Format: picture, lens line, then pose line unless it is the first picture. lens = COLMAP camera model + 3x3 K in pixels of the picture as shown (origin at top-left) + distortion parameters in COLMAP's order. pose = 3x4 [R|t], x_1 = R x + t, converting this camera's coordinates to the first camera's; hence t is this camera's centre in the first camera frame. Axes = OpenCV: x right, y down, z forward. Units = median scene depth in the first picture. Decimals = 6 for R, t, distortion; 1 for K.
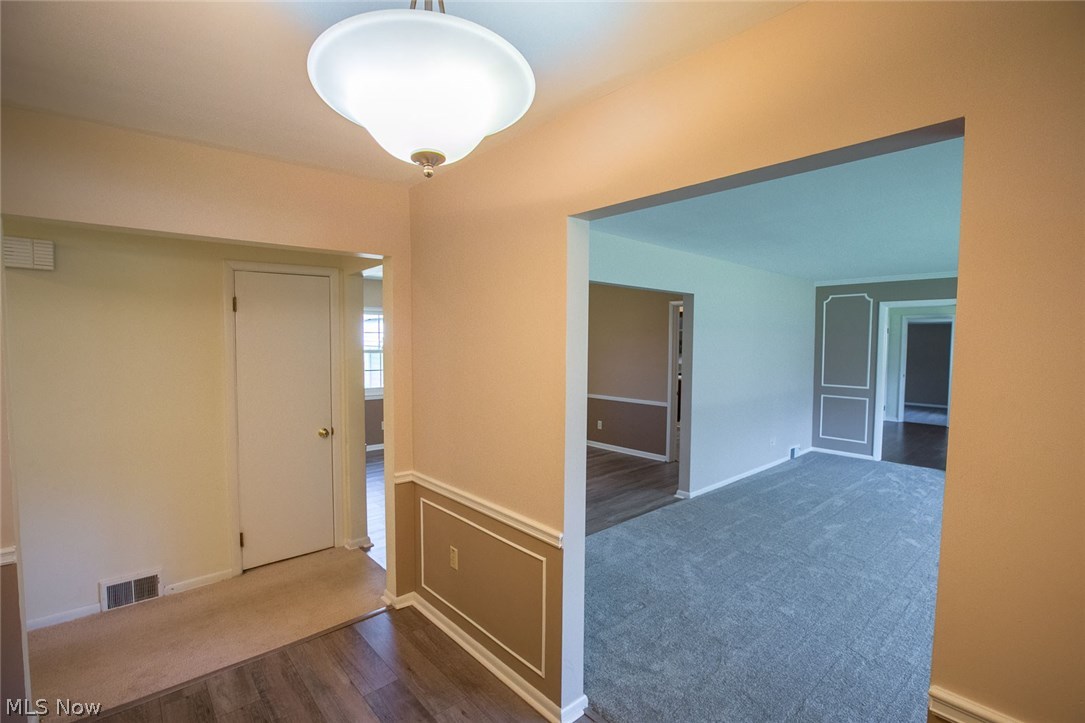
lens RADIAL K [[497.5, 0, 536.0], [0, 497.5, 364.7], [0, 0, 1]] dist [-0.047878, 0.021875]
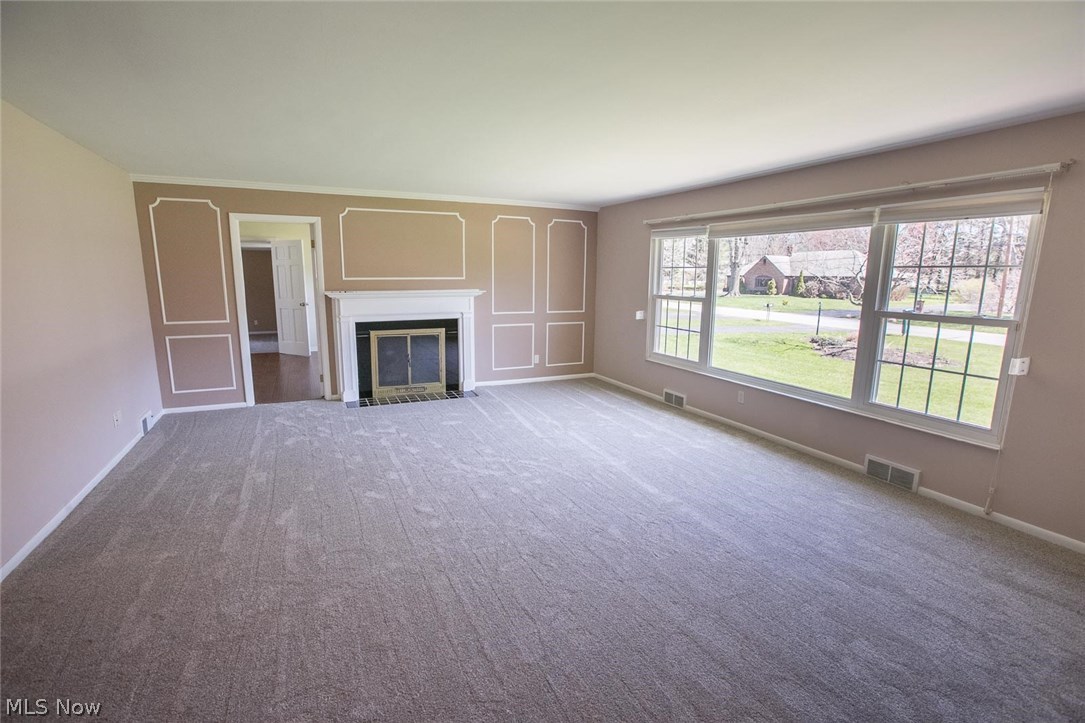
lens RADIAL K [[497.5, 0, 536.0], [0, 497.5, 364.7], [0, 0, 1]] dist [-0.047878, 0.021875]
pose [[0.270639, -0.178229, 0.946038, 0.047755], [0.039506, 0.983941, 0.174068, -0.003574], [-0.961870, -0.009736, 0.273334, 0.367608]]
